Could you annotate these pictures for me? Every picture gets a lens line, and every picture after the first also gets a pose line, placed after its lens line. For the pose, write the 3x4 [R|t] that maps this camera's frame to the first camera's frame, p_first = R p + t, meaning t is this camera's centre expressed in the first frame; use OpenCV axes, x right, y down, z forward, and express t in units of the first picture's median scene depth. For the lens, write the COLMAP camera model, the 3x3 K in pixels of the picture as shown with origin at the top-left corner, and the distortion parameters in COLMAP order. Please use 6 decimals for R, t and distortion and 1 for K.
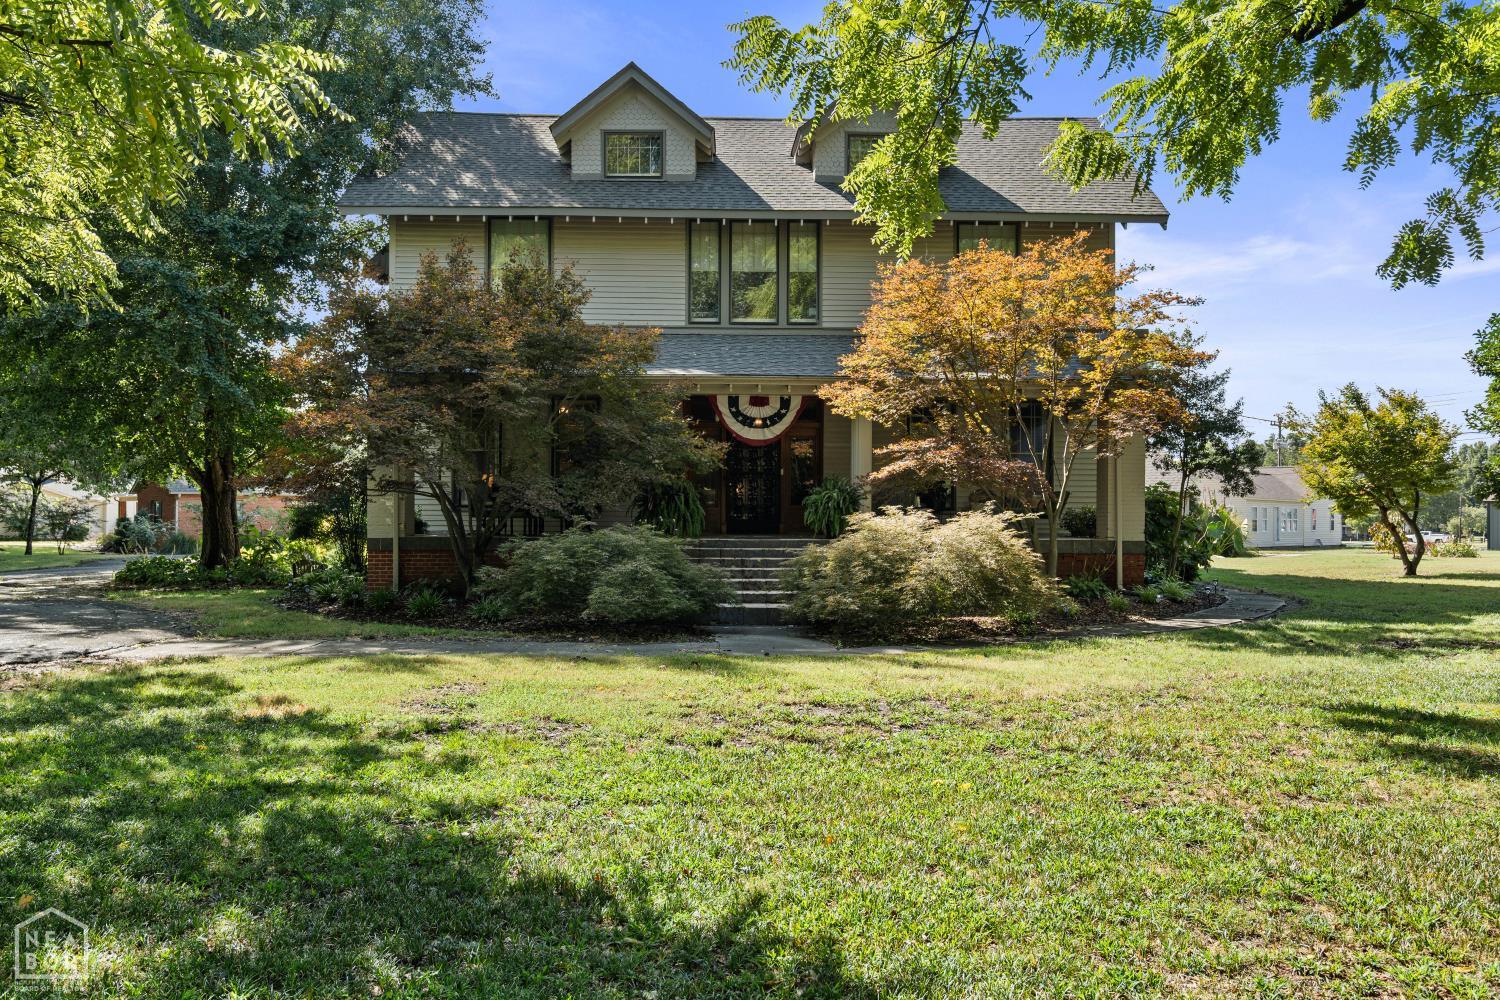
lens RADIAL K [[1209.6, 0, 749.8], [0, 1209.6, 500.2], [0, 0, 1]] dist [-0.000161, -0.000024]
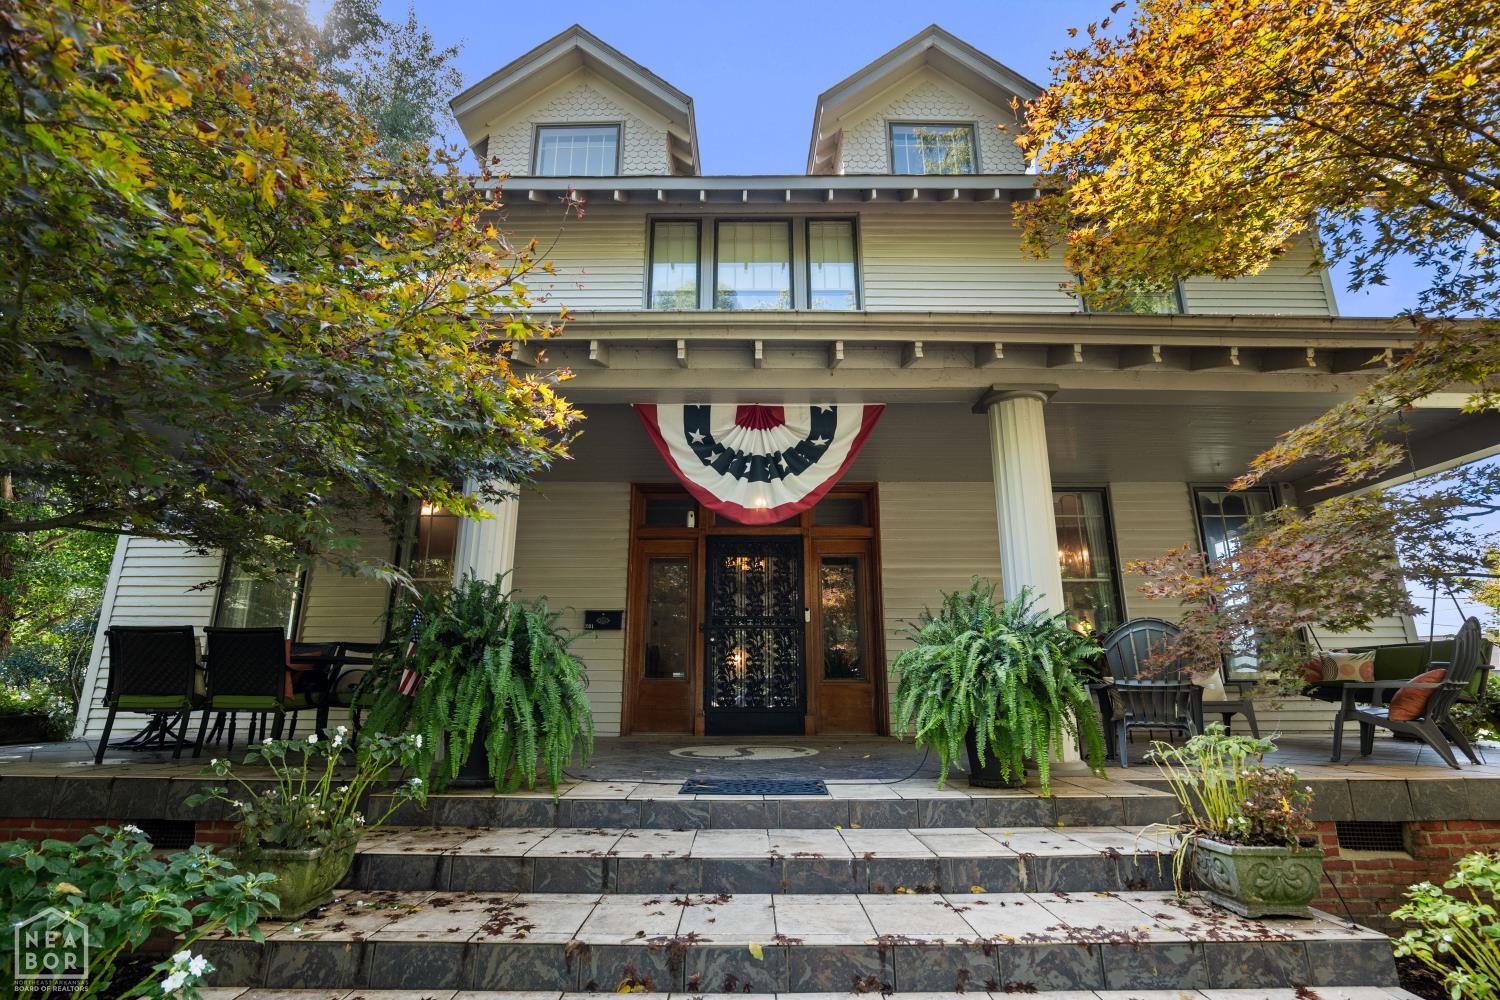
lens RADIAL K [[697.3, 0, 750.0], [0, 697.3, 502.1], [0, 0, 1]] dist [-0.000148, -0.000013]
pose [[0.999874, -0.004352, -0.015271, 0.007864], [0.000337, 0.967304, -0.253621, 0.006120], [0.015876, 0.253584, 0.967183, 0.778143]]
